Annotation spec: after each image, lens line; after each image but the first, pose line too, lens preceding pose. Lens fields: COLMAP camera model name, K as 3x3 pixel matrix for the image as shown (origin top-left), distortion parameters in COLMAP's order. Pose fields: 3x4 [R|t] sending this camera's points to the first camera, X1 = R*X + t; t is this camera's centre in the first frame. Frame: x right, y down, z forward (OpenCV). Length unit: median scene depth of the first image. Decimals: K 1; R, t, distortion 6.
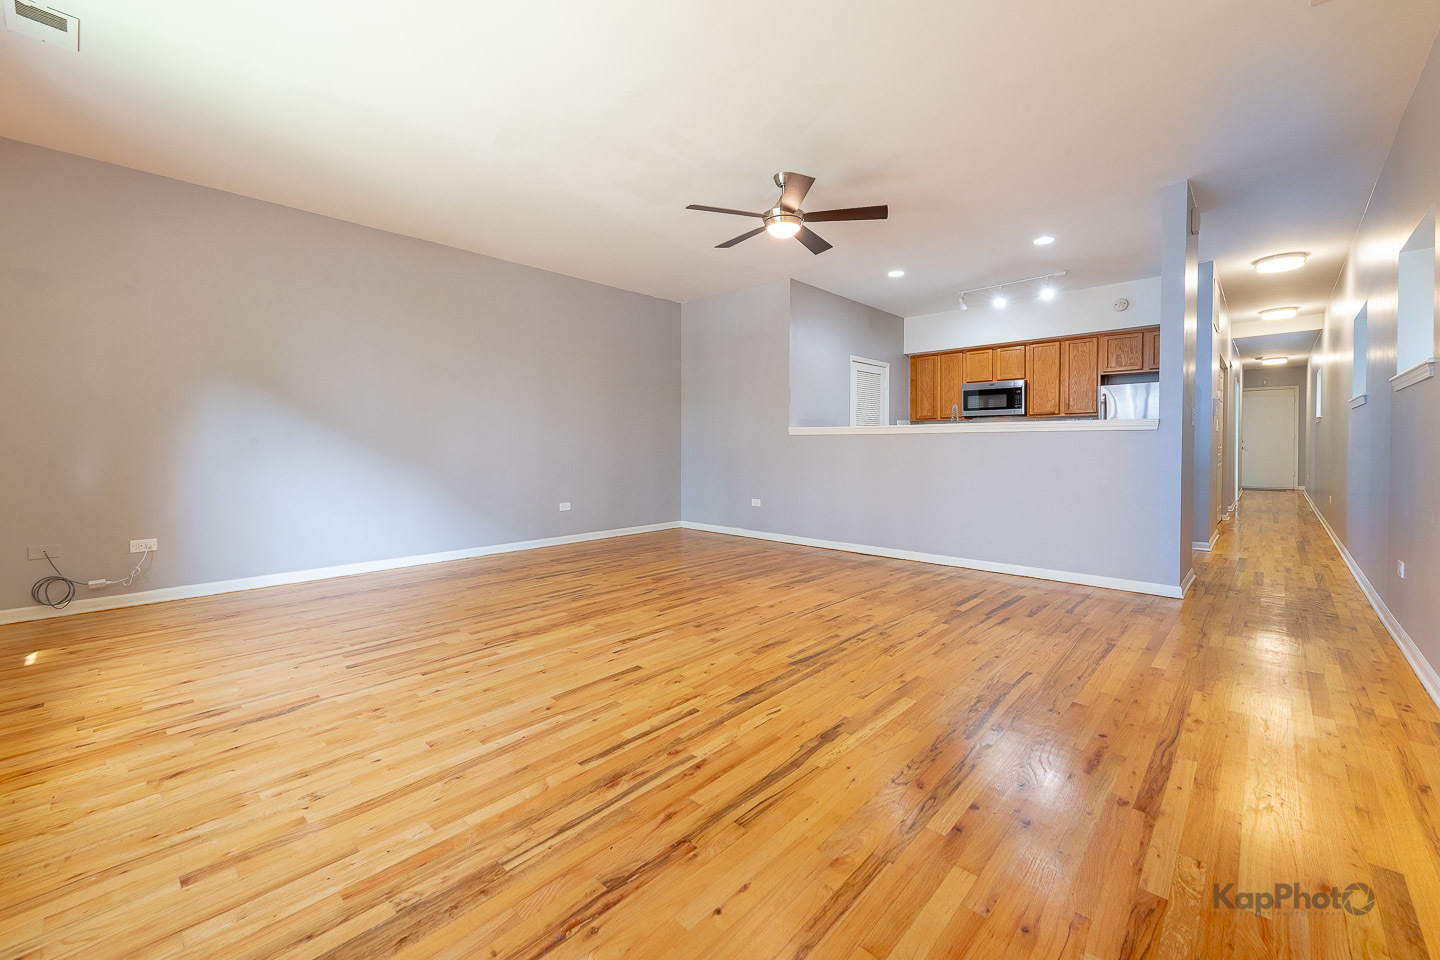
lens RADIAL K [[666.2, 0, 706.8], [0, 666.2, 460.9], [0, 0, 1]] dist [0.001489, -0.000601]
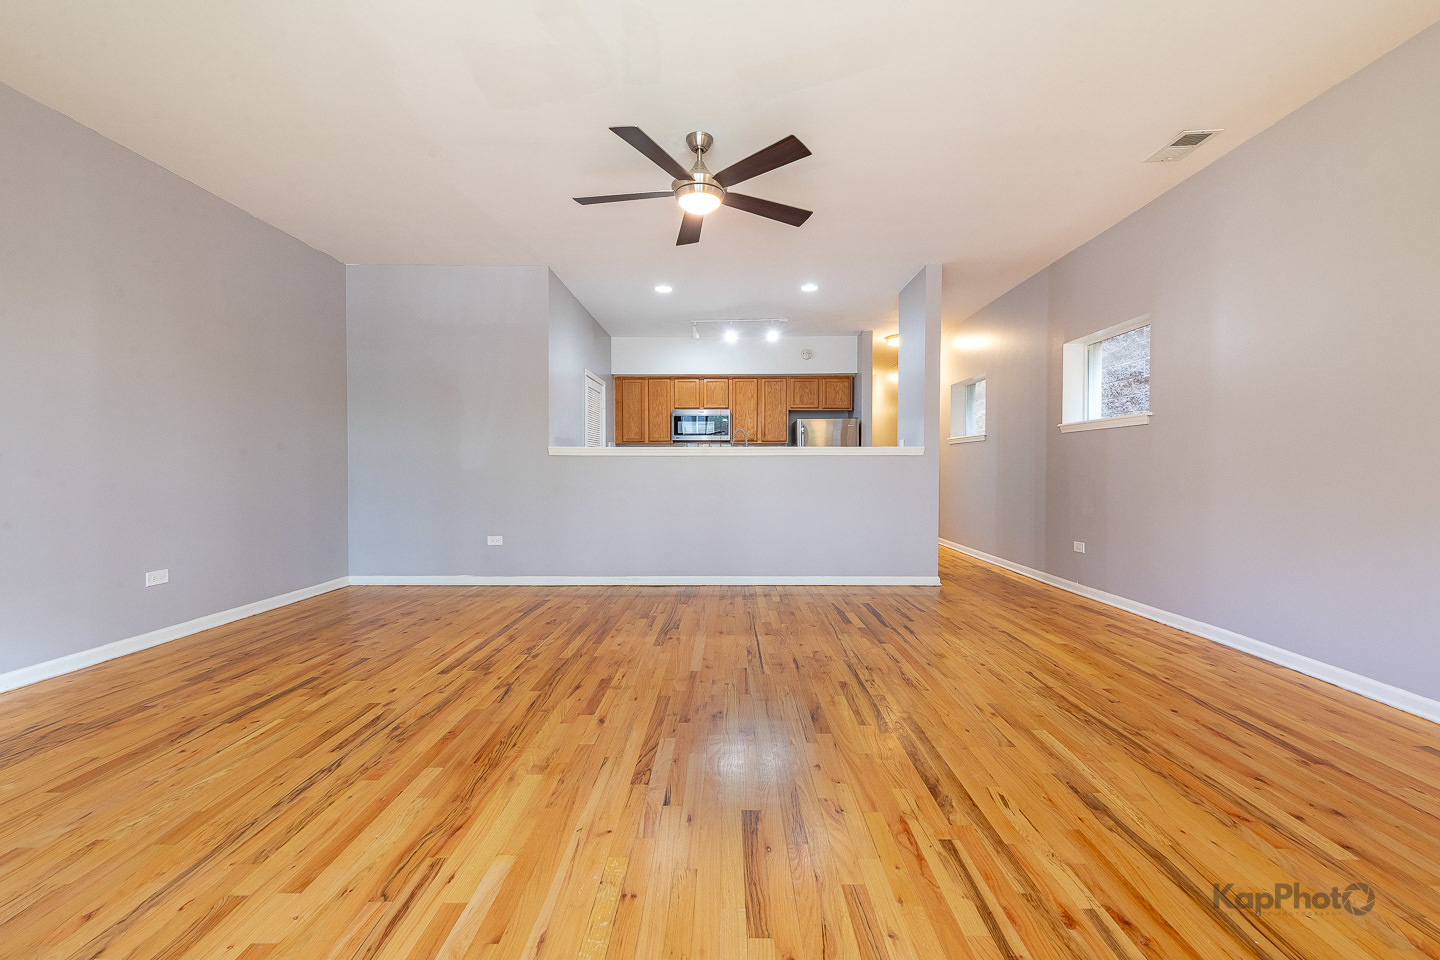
lens RADIAL K [[615.1, 0, 781.6], [0, 615.1, 469.6], [0, 0, 1]] dist [0.002407, -0.000755]
pose [[0.683380, -0.000787, 0.730063, -0.449122], [0.018856, 0.999685, -0.016572, -0.005529], [-0.729819, 0.025091, 0.683179, 0.502485]]
